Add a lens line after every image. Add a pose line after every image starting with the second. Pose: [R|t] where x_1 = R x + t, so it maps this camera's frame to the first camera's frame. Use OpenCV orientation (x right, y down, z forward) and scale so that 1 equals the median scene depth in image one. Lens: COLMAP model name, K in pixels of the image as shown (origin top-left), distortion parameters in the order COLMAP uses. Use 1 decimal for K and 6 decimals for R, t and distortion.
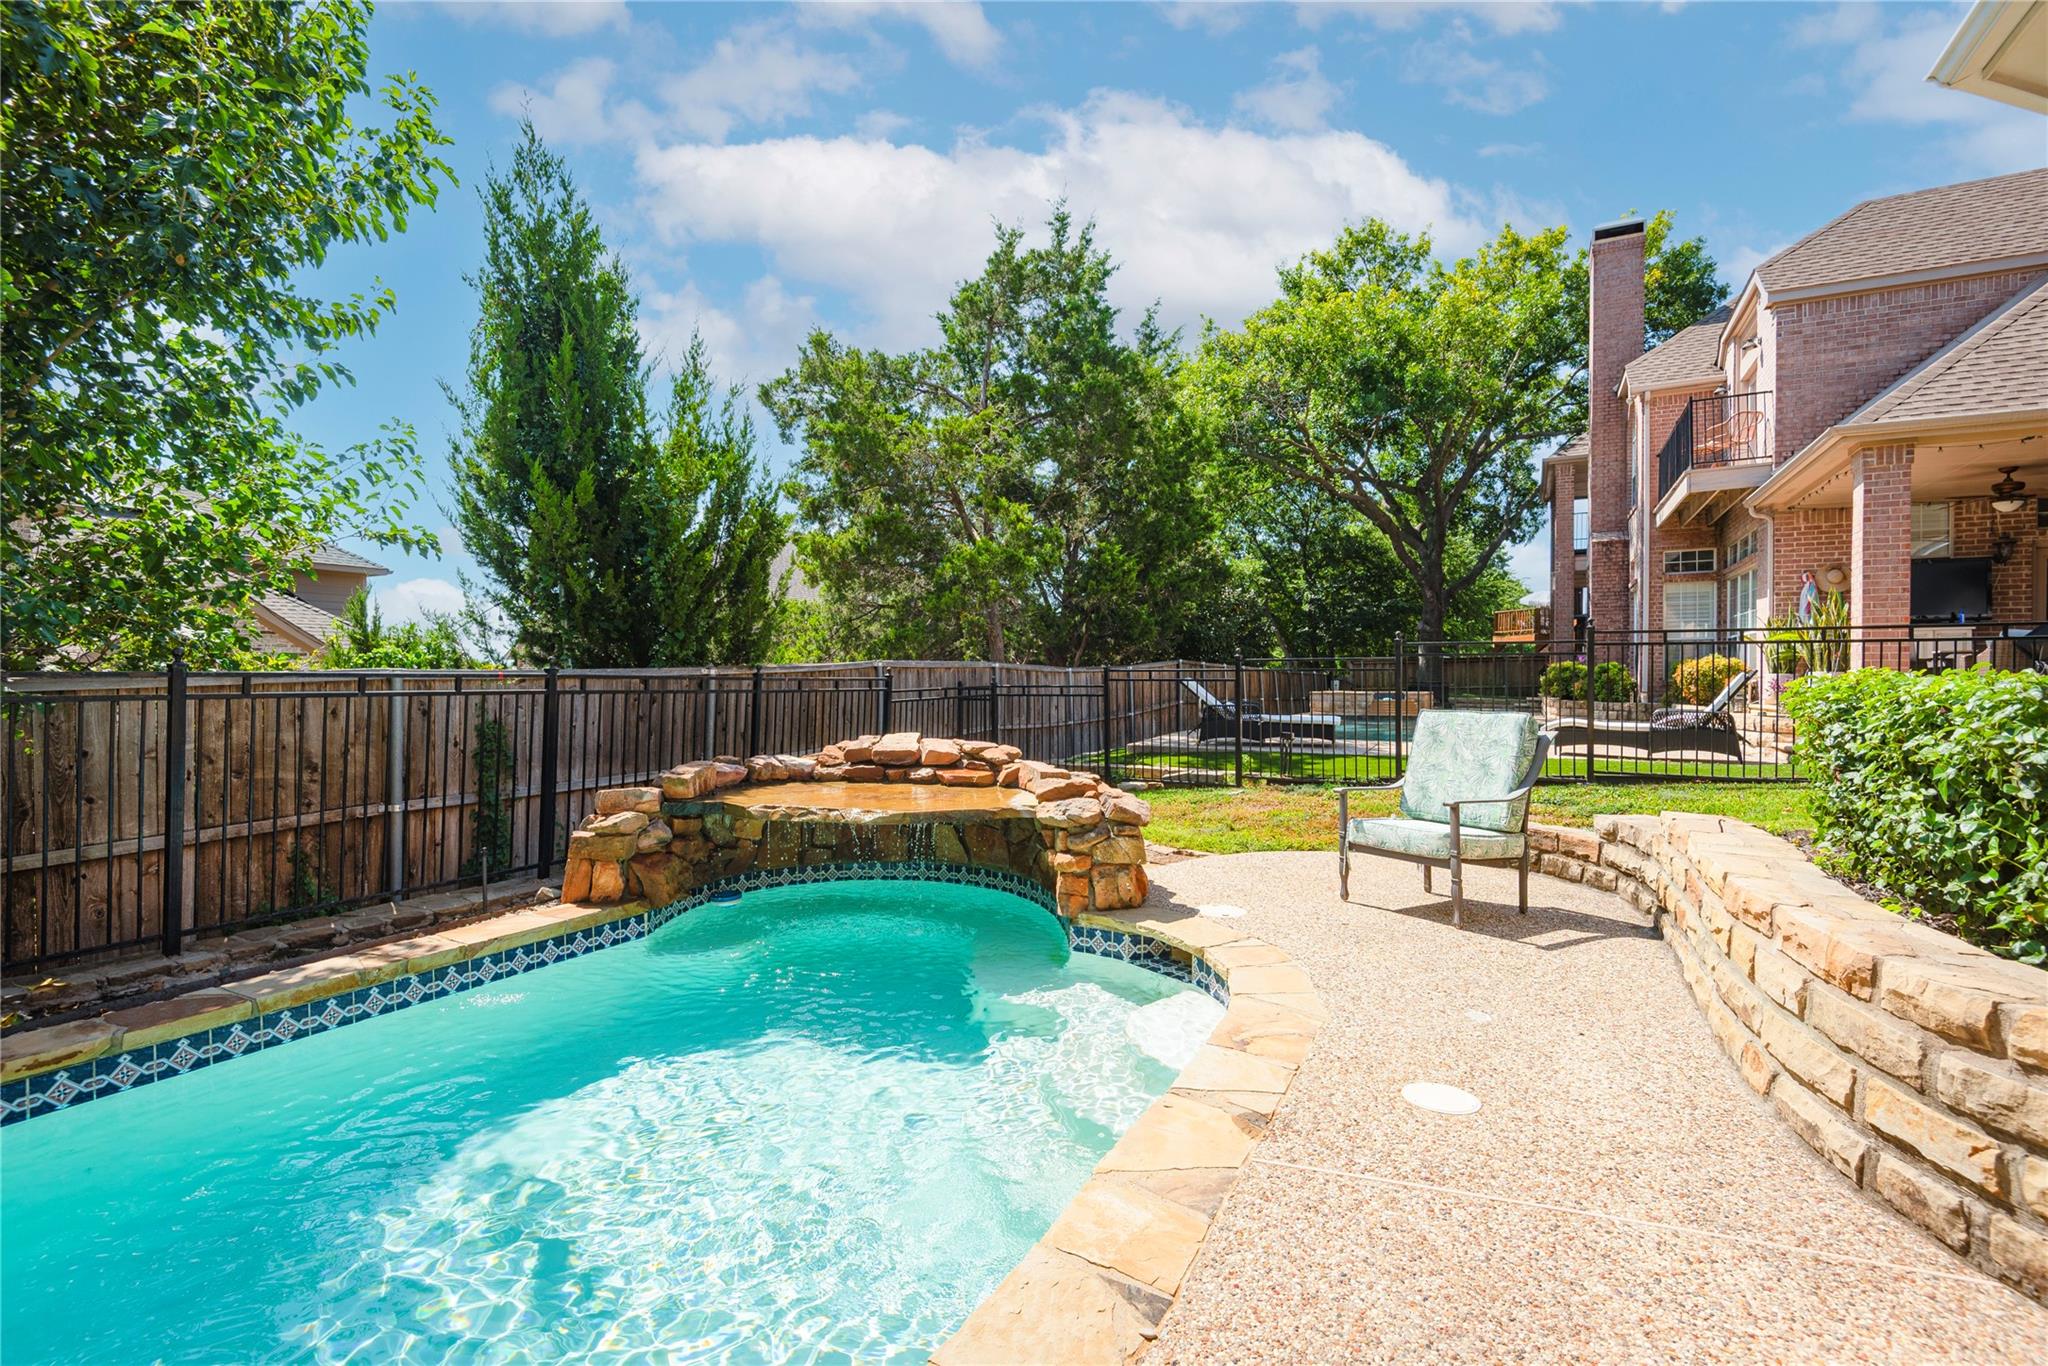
lens RADIAL K [[923.8, 0, 1022.4], [0, 923.8, 682.7], [0, 0, 1]] dist [0.009758, -0.004628]
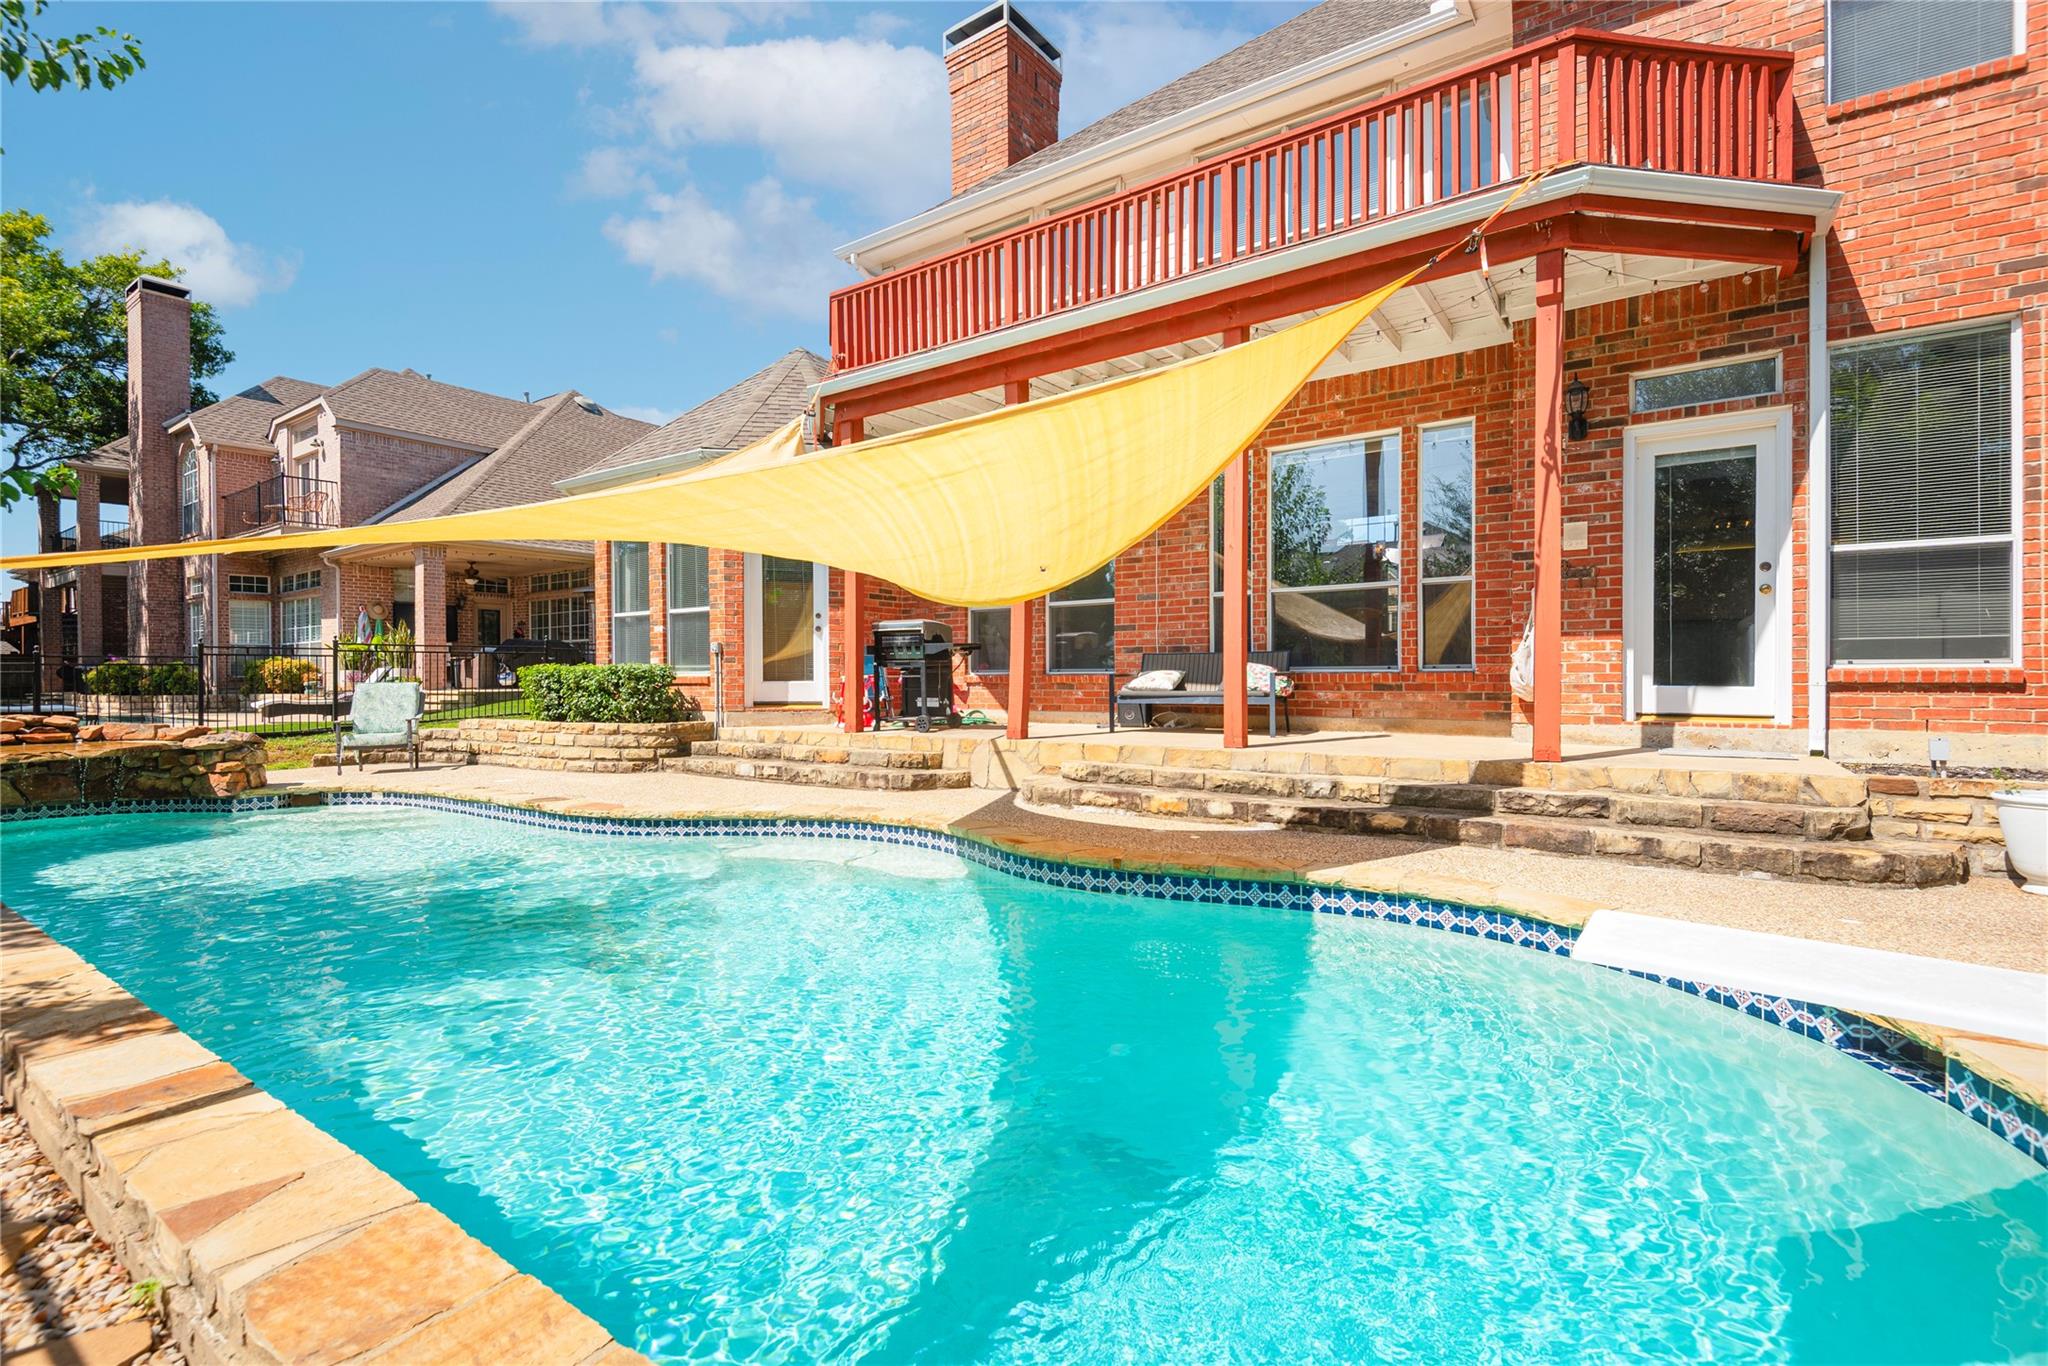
lens RADIAL K [[923.8, 0, 1015.6], [0, 923.8, 683.9], [0, 0, 1]] dist [0.009758, -0.004628]
pose [[0.118561, -0.011153, 0.992884, -0.562533], [0.013064, 0.999868, 0.009671, 0.012099], [-0.992861, 0.011824, 0.118691, -0.271200]]
